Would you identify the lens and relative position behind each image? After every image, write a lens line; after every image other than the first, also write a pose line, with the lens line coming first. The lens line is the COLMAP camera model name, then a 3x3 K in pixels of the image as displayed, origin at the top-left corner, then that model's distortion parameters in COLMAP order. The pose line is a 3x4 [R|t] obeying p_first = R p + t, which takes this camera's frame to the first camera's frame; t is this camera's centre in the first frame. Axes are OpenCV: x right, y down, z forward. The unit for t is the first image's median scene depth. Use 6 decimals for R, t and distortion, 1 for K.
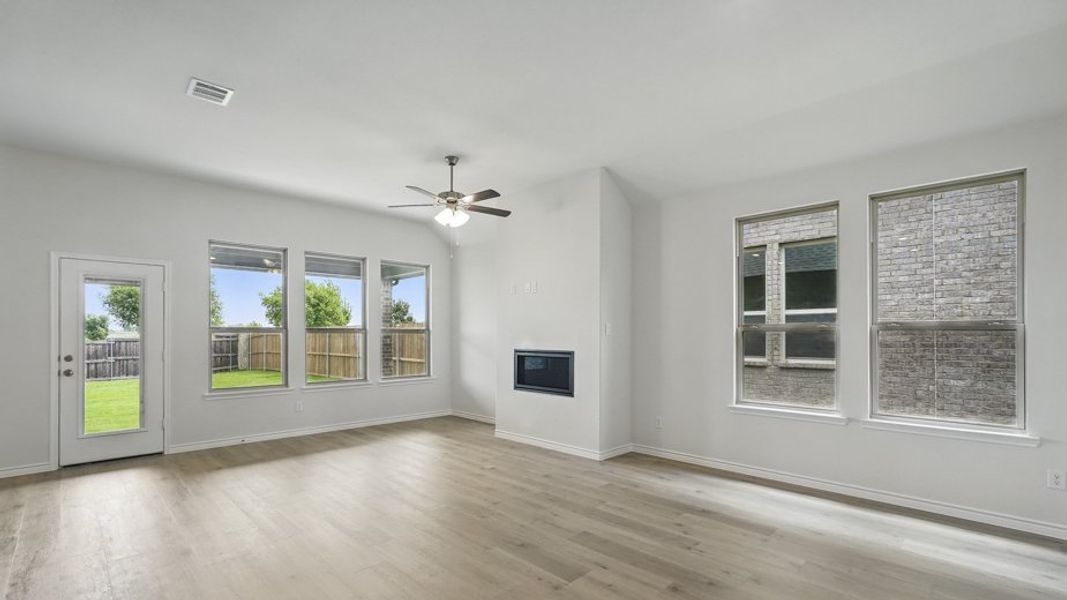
lens RADIAL K [[483.7, 0, 513.5], [0, 483.7, 338.5], [0, 0, 1]] dist [-0.005969, 0.003390]
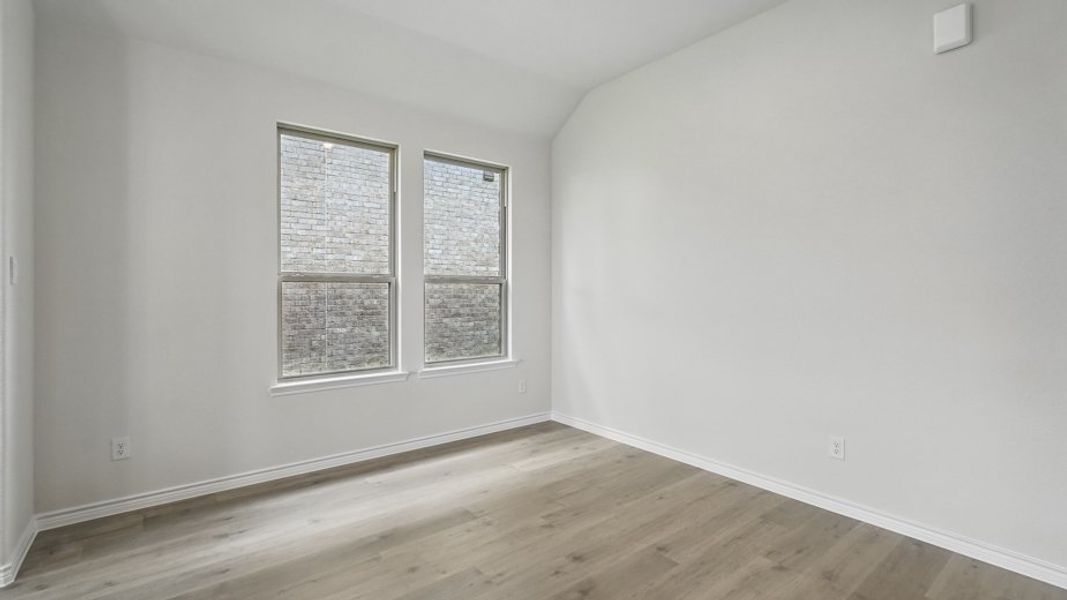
lens RADIAL K [[483.7, 0, 535.5], [0, 483.7, 293.3], [0, 0, 1]] dist [-0.005969, 0.003390]
pose [[0.082478, -0.006822, 0.996570, -0.173601], [0.006846, 0.999957, 0.006278, 0.001191], [-0.996569, 0.006305, 0.082521, 0.448452]]
